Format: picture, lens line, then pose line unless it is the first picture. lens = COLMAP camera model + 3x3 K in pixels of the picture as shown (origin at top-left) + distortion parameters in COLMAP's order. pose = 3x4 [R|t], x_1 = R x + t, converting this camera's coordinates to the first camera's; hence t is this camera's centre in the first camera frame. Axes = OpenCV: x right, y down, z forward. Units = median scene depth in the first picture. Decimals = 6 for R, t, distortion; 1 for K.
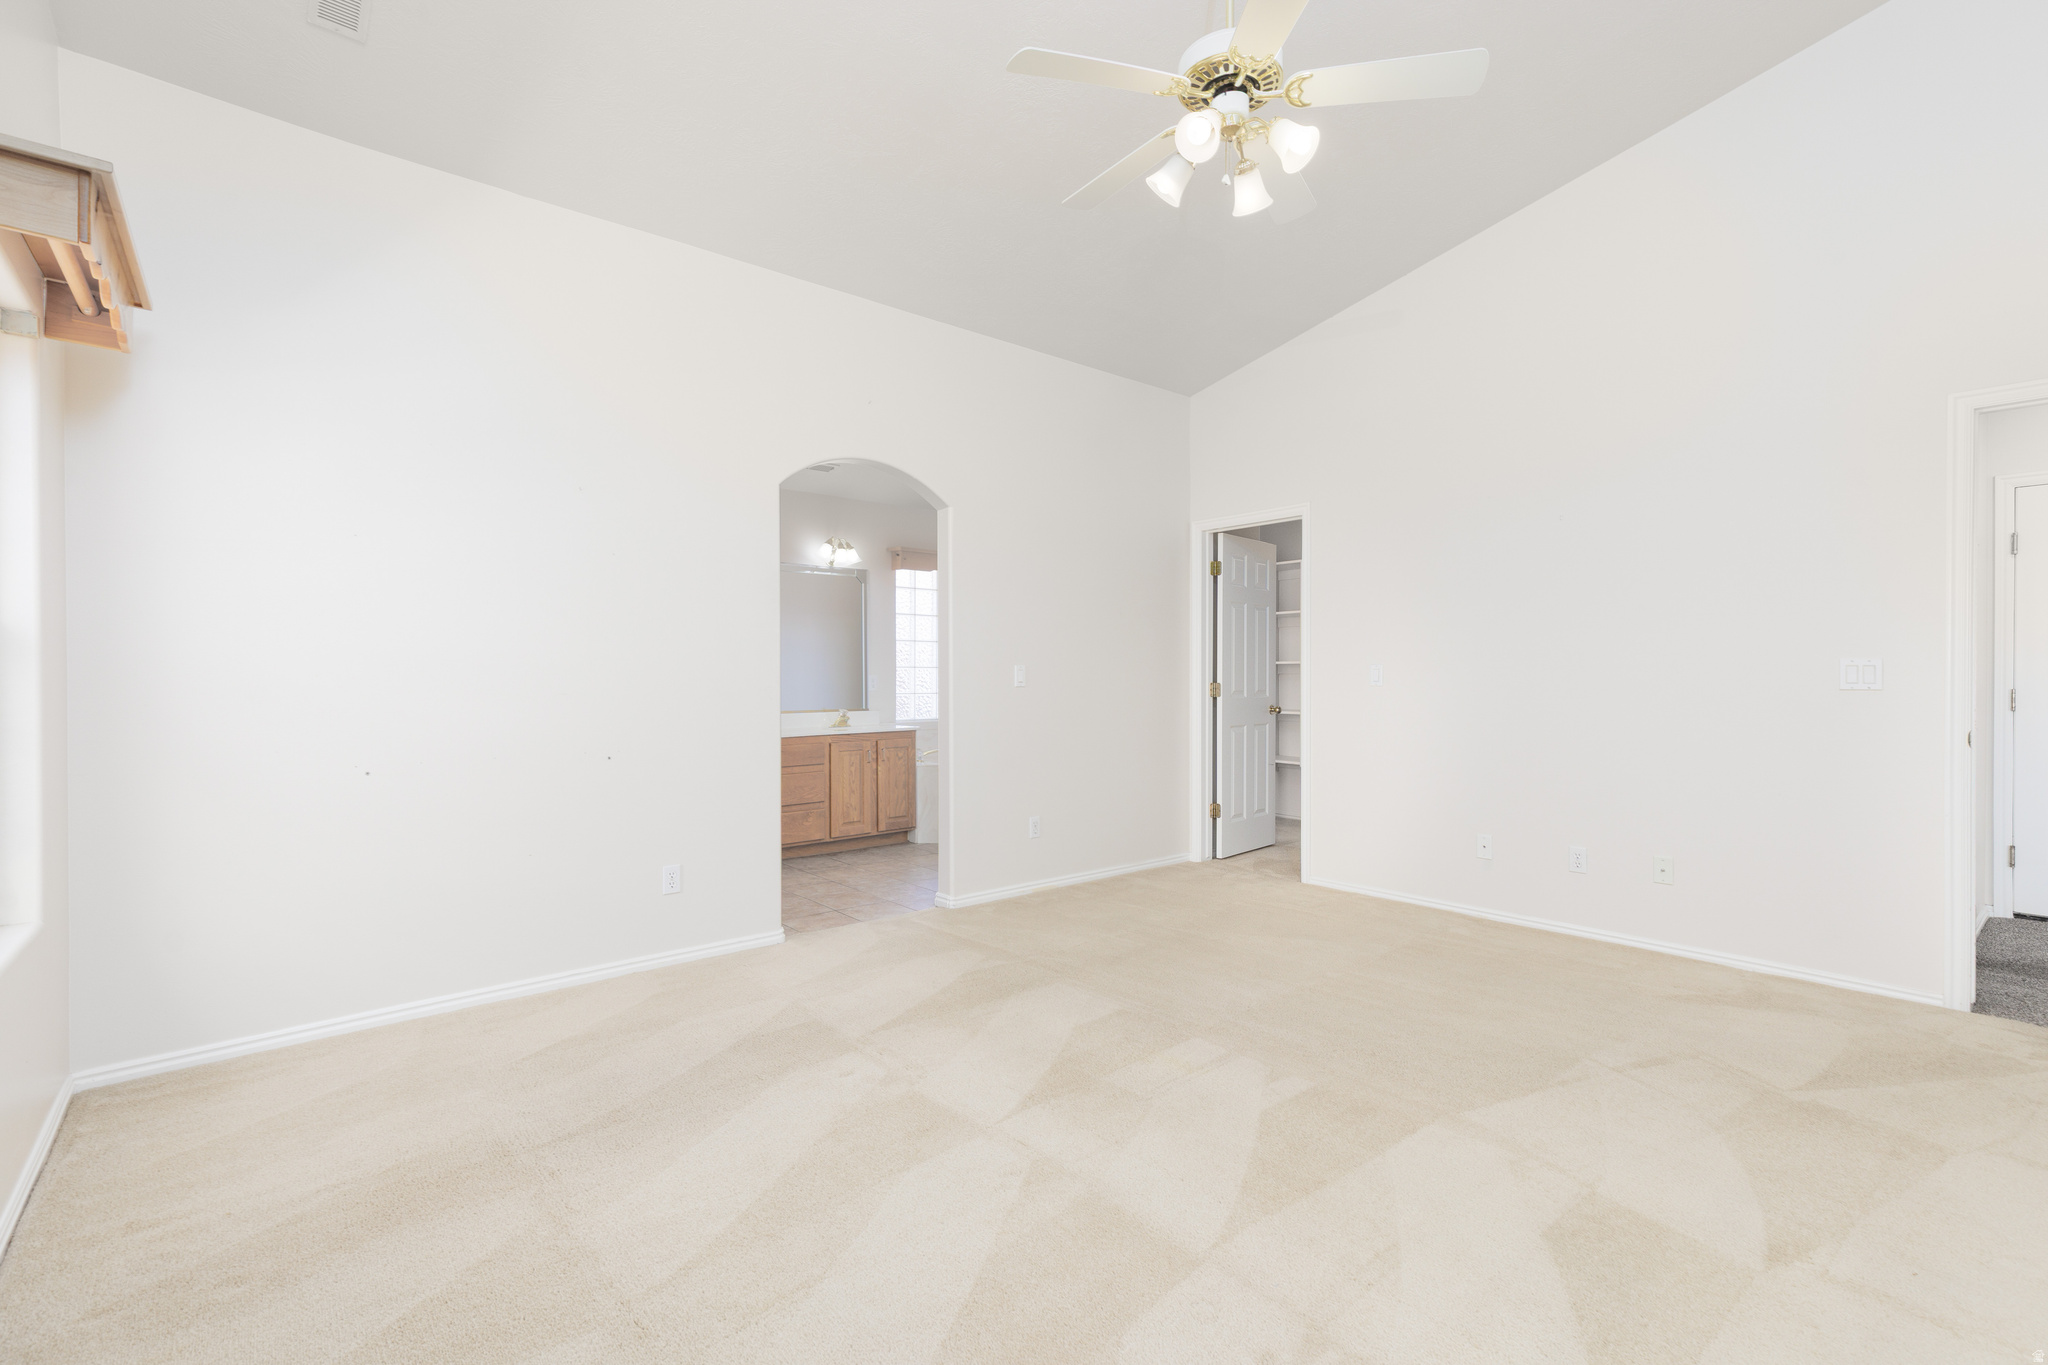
lens RADIAL K [[910.8, 0, 1022.8], [0, 910.8, 686.5], [0, 0, 1]] dist [0.004449, 0.000231]
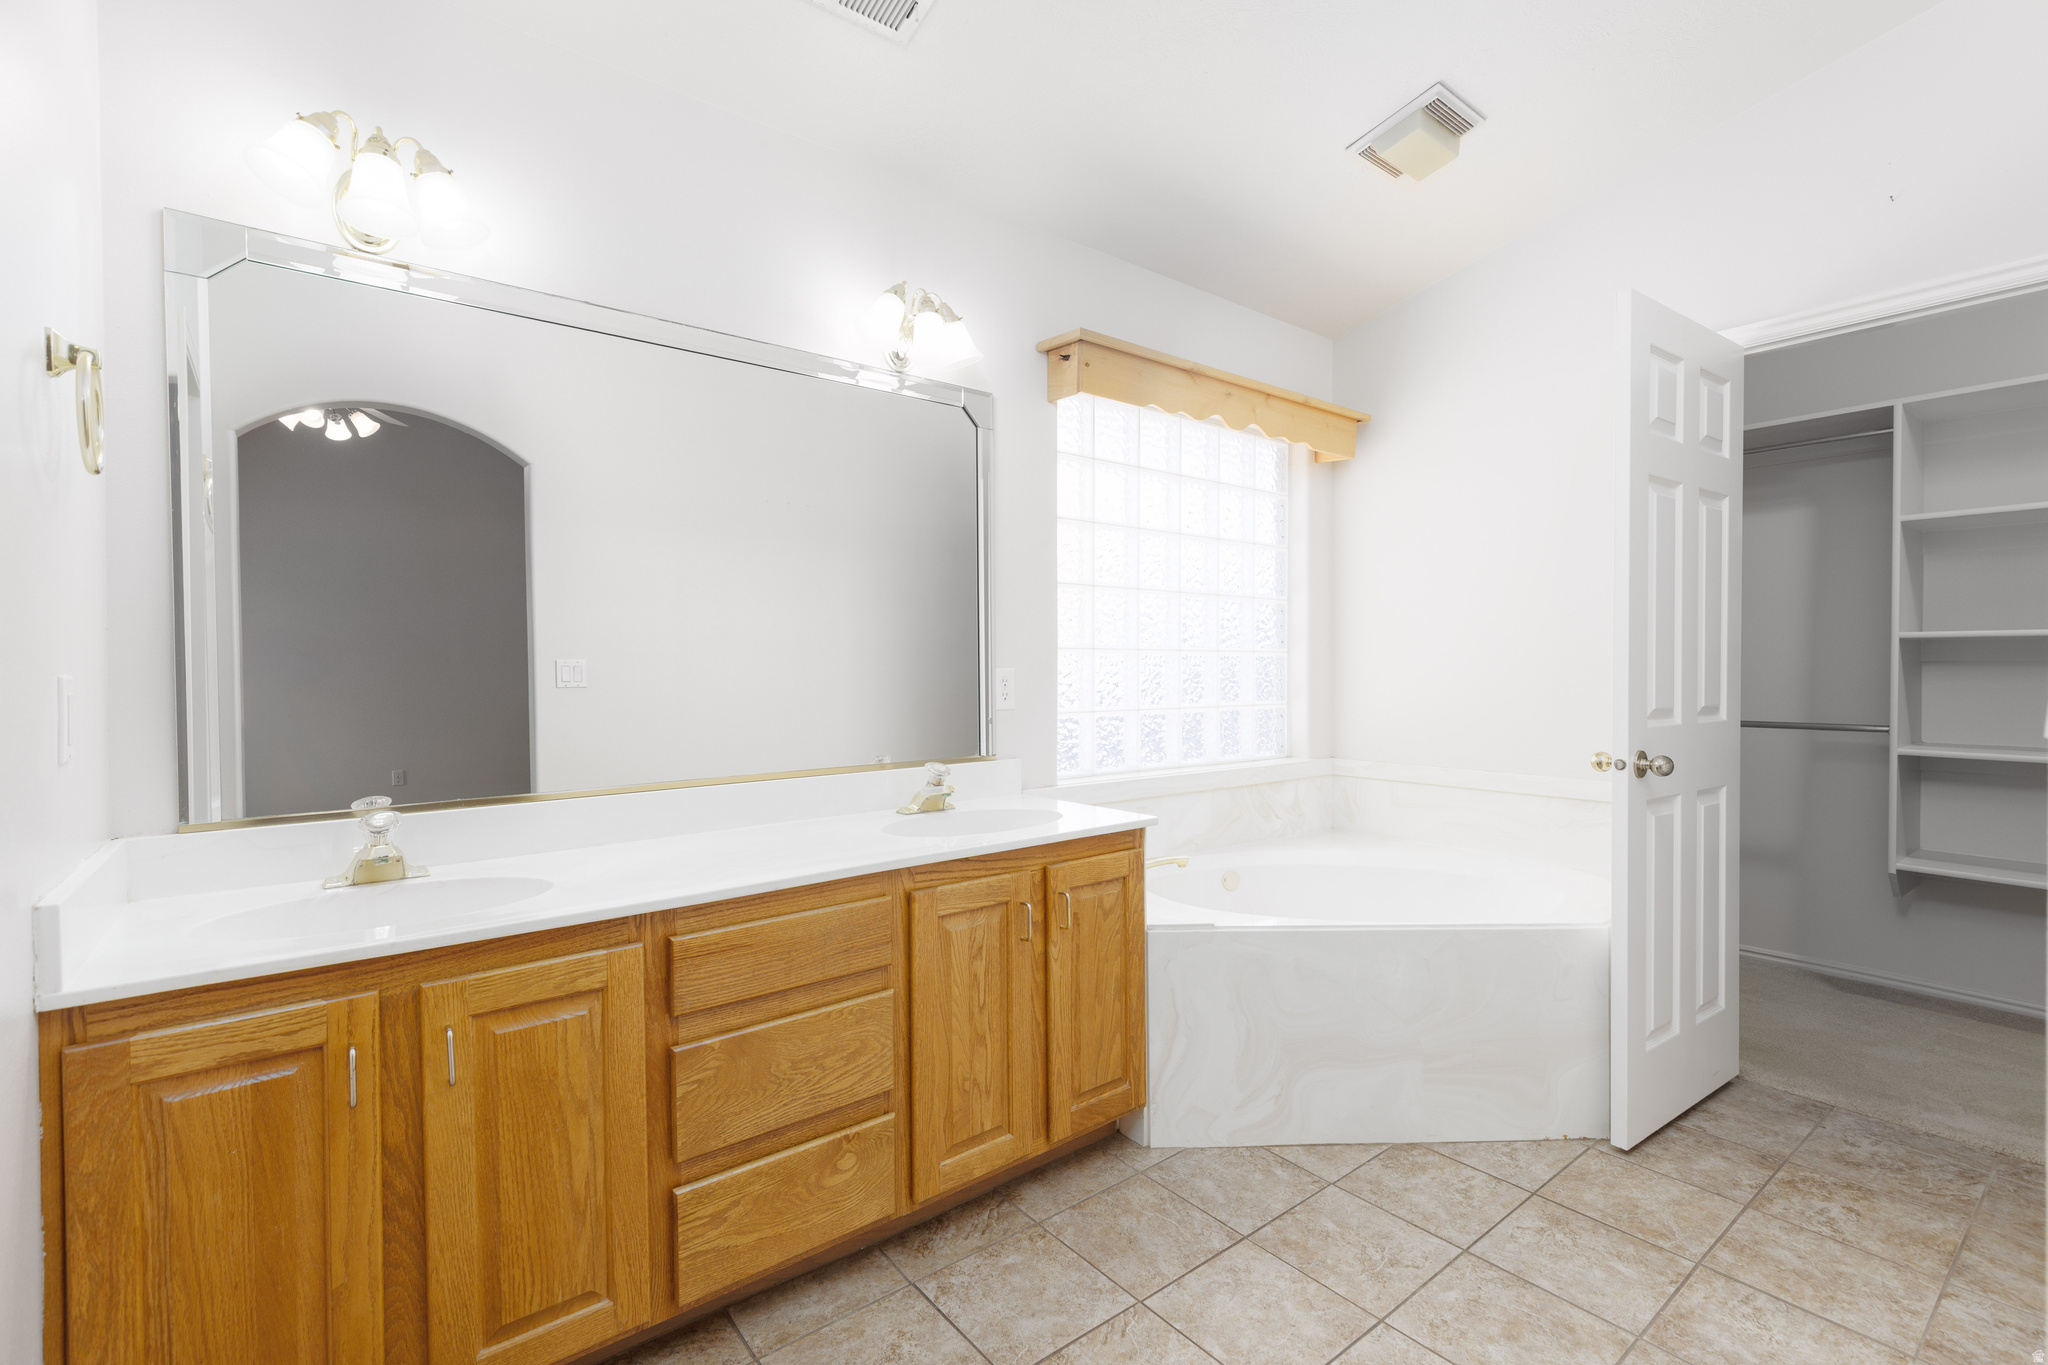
lens RADIAL K [[910.8, 0, 1026.6], [0, 910.8, 685.0], [0, 0, 1]] dist [0.004449, 0.000231]
pose [[0.999293, -0.006535, -0.037033, -0.153846], [0.006607, 0.999976, 0.001835, -0.007952], [0.037021, -0.002078, 0.999312, 0.666996]]
